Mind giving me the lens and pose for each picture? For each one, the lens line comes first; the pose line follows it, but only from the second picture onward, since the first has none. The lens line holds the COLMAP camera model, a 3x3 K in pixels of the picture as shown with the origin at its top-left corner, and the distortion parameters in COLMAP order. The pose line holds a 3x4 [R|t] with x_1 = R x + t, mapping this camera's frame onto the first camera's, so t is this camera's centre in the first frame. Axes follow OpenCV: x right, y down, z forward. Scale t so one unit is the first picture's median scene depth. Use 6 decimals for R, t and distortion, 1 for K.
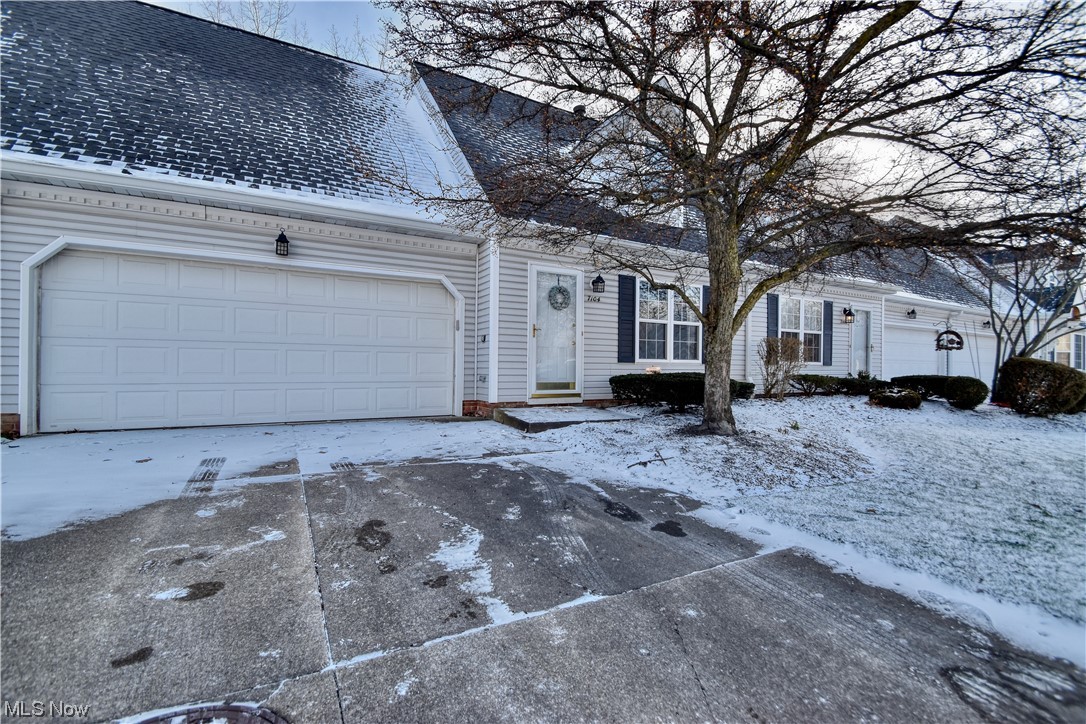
lens RADIAL K [[478.1, 0, 537.2], [0, 478.1, 365.7], [0, 0, 1]] dist [0.009676, -0.012889]
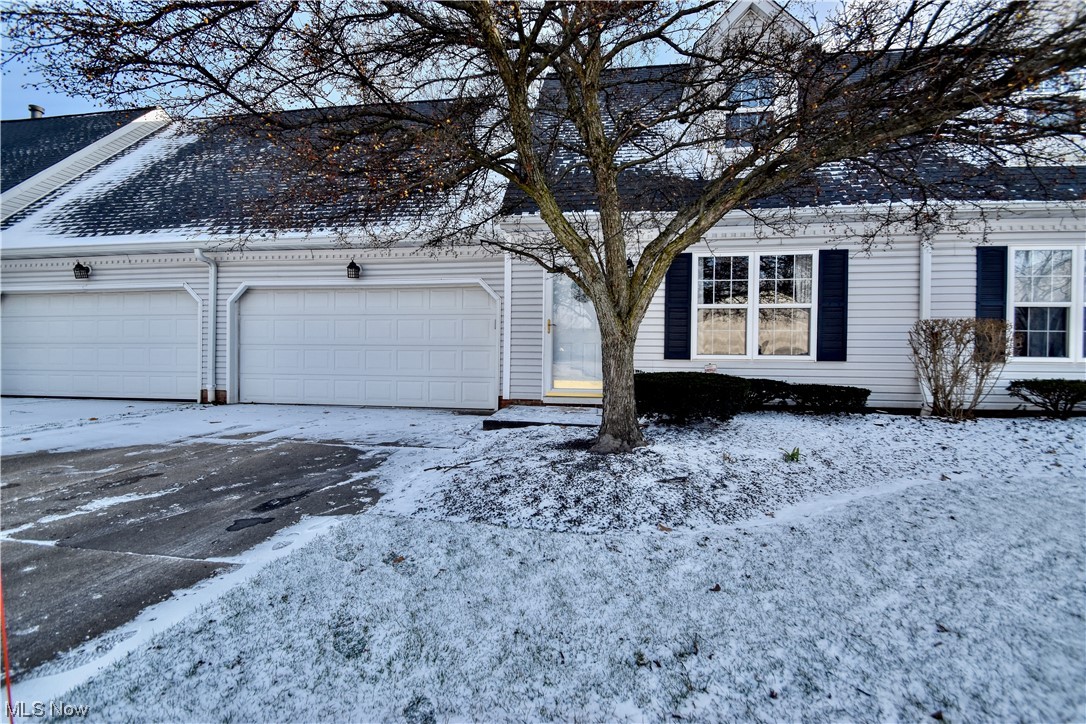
lens RADIAL K [[478.1, 0, 541.7], [0, 478.1, 360.4], [0, 0, 1]] dist [0.009676, -0.012889]
pose [[0.793920, -0.000077, -0.608022, 0.808977], [-0.002006, 0.999994, -0.002746, -0.002759], [0.608019, 0.003400, 0.793915, 0.329192]]
